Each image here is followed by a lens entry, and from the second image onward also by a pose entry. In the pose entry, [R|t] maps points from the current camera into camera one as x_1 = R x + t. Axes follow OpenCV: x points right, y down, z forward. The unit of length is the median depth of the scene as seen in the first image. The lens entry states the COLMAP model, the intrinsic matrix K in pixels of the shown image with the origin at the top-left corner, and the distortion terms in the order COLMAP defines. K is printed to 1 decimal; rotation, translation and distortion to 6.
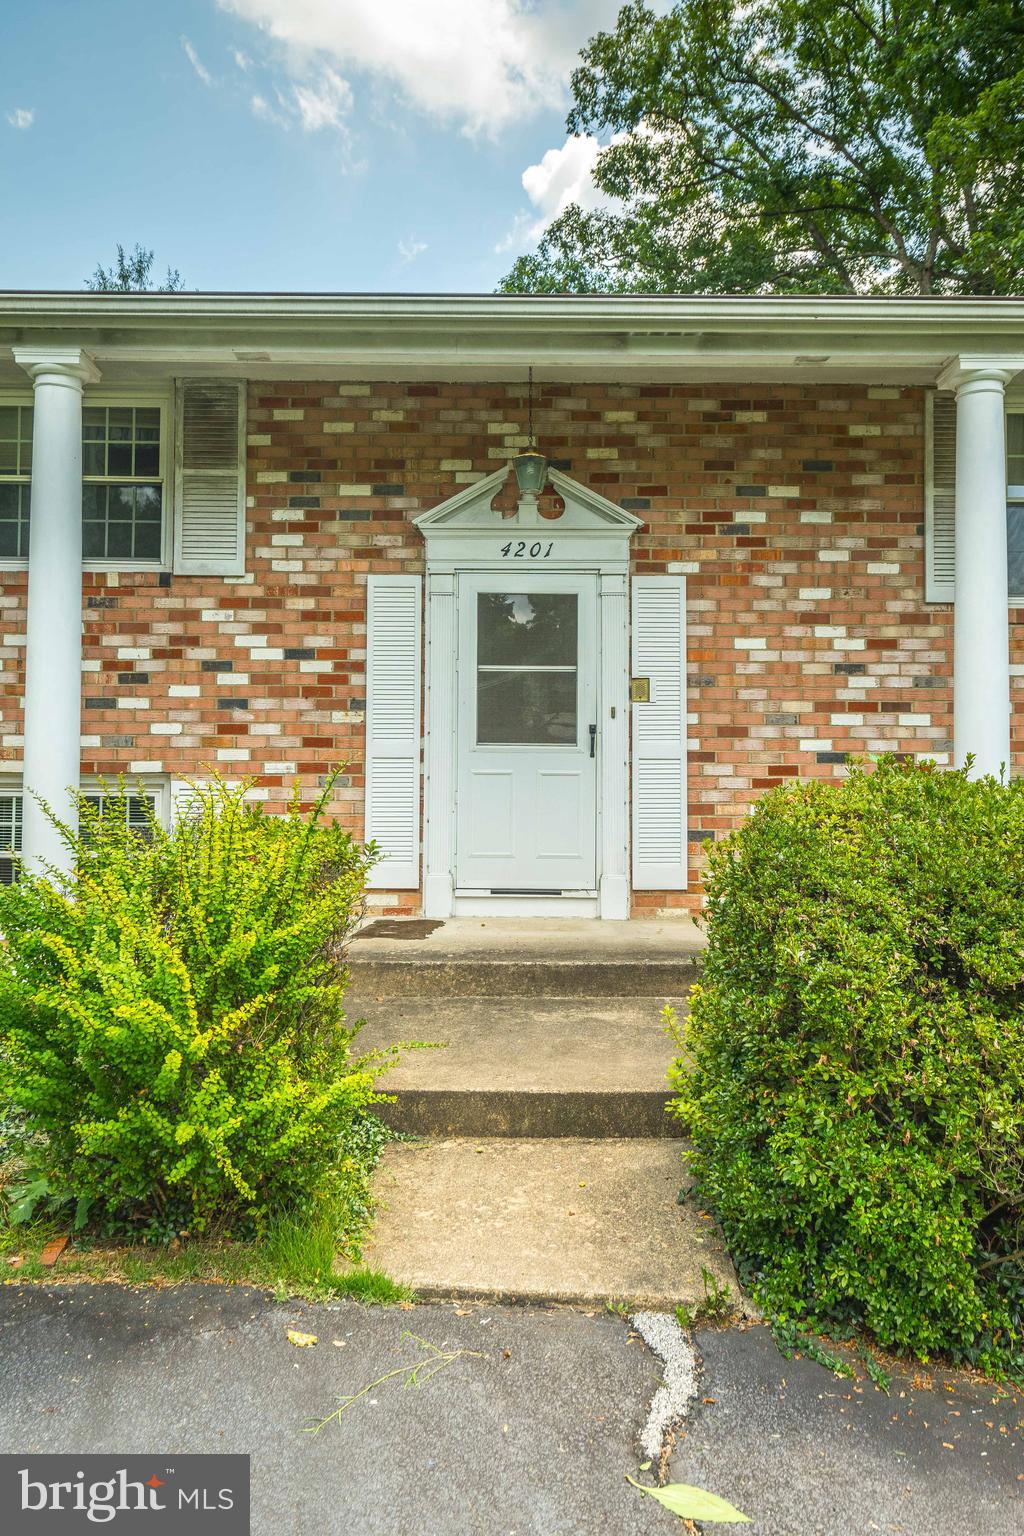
lens RADIAL K [[1157.8, 0, 512.5], [0, 1157.8, 764.8], [0, 0, 1]] dist [0.008110, -0.003956]
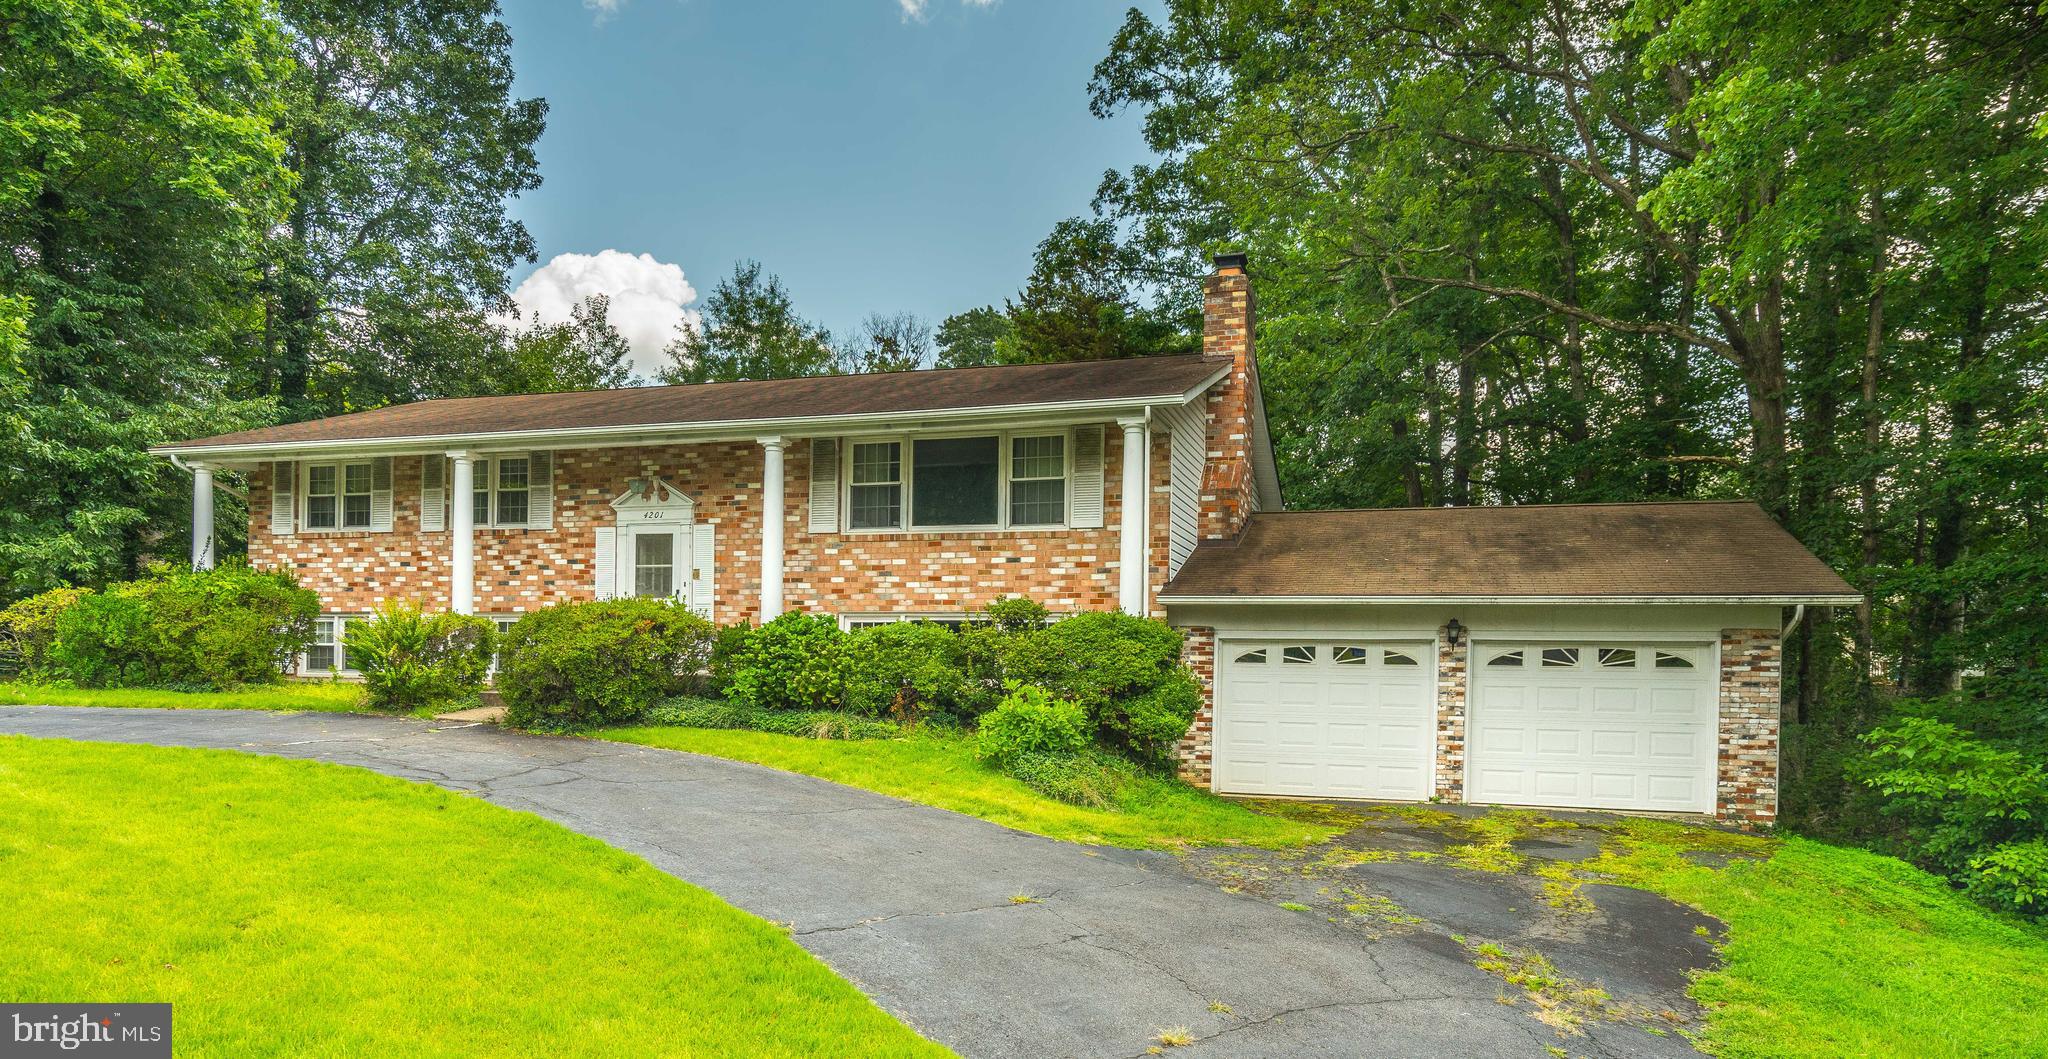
lens RADIAL K [[1257.1, 0, 1001.6], [0, 1257.1, 717.6], [0, 0, 1]] dist [0.008999, 0.001043]
pose [[0.952051, 0.018726, -0.305367, 1.461876], [-0.005868, 0.999059, 0.042972, 0.109935], [0.305884, -0.039120, 0.951265, -1.217858]]
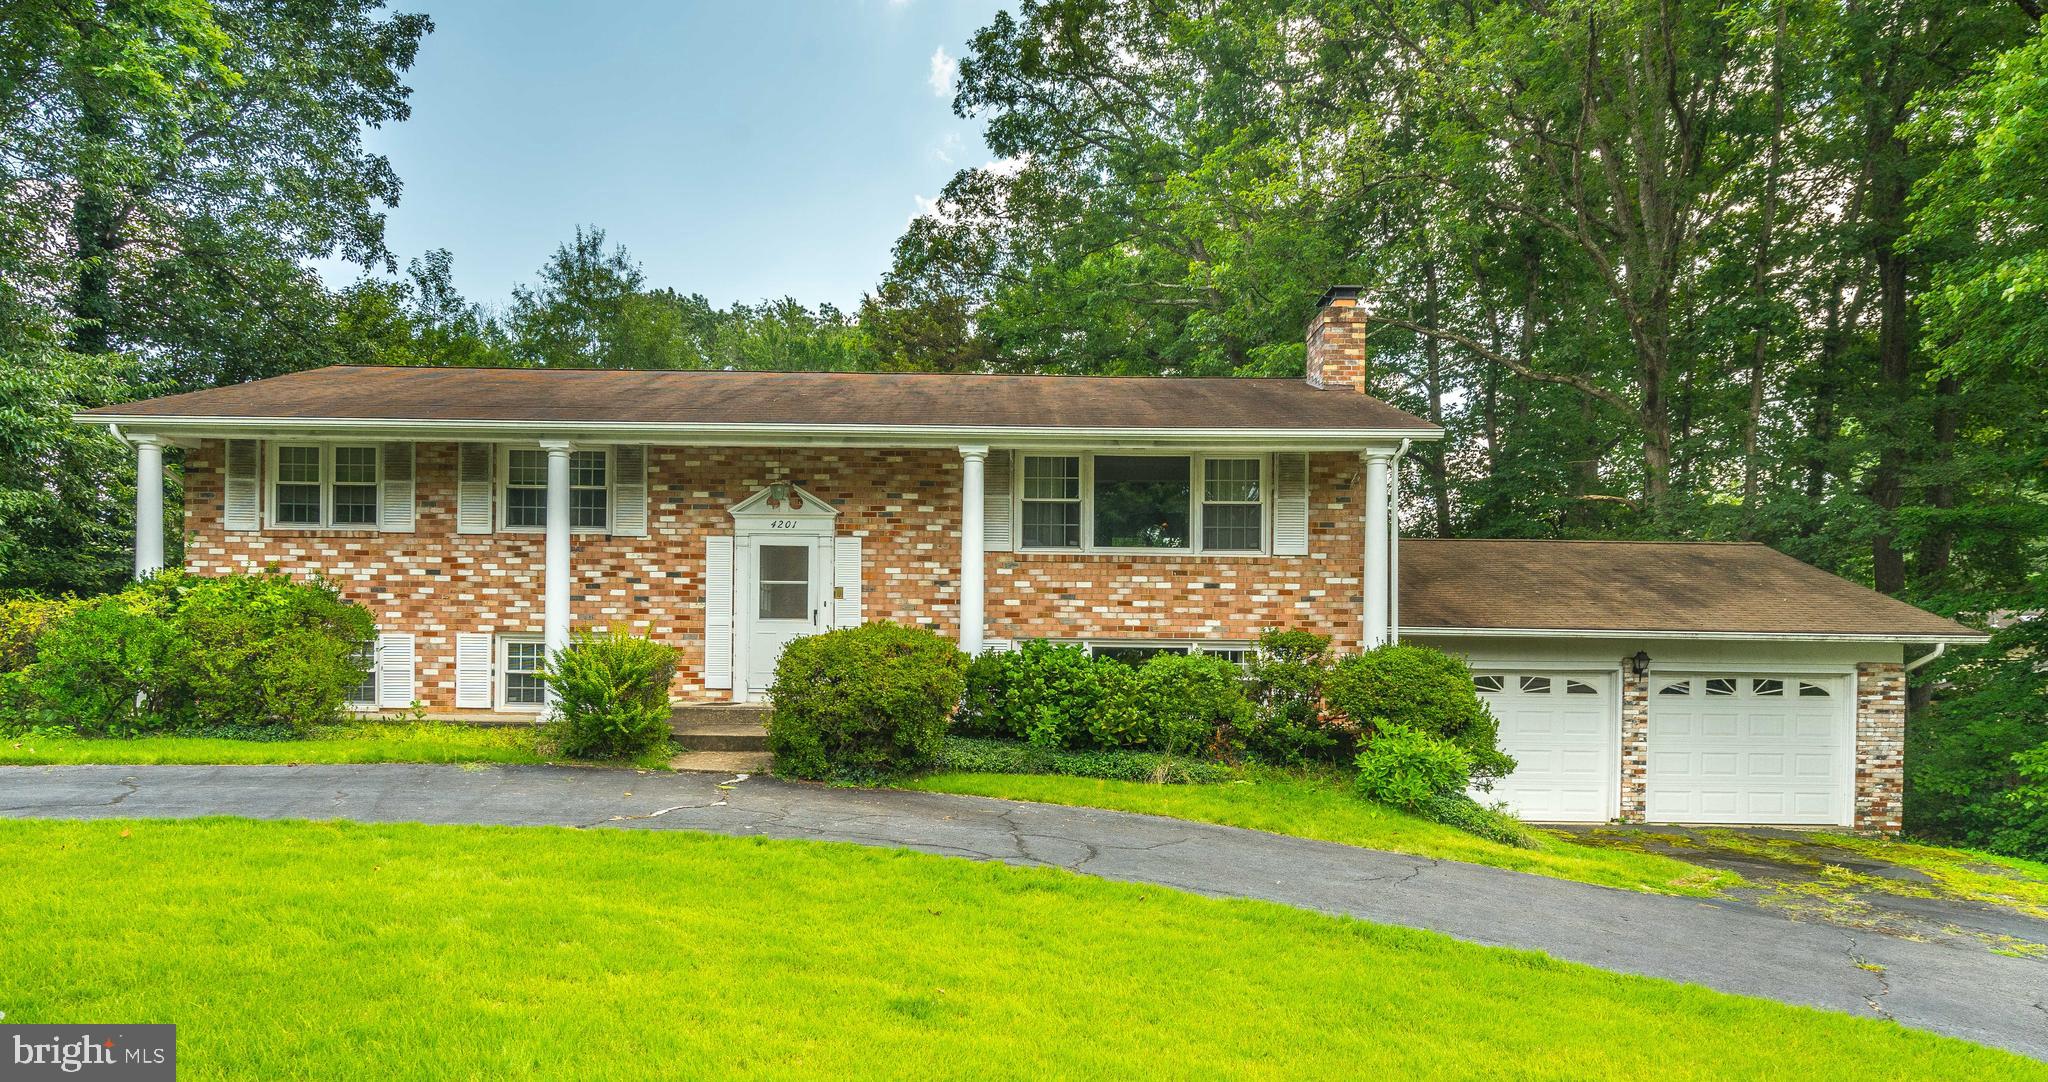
lens RADIAL K [[1274.3, 0, 1000.4], [0, 1274.3, 709.0], [0, 0, 1]] dist [0.001290, 0.004565]
pose [[0.999978, 0.005468, -0.003853, 0.405873], [-0.005328, 0.999357, 0.035444, 0.059304], [0.004045, -0.035422, 0.999364, -1.266274]]
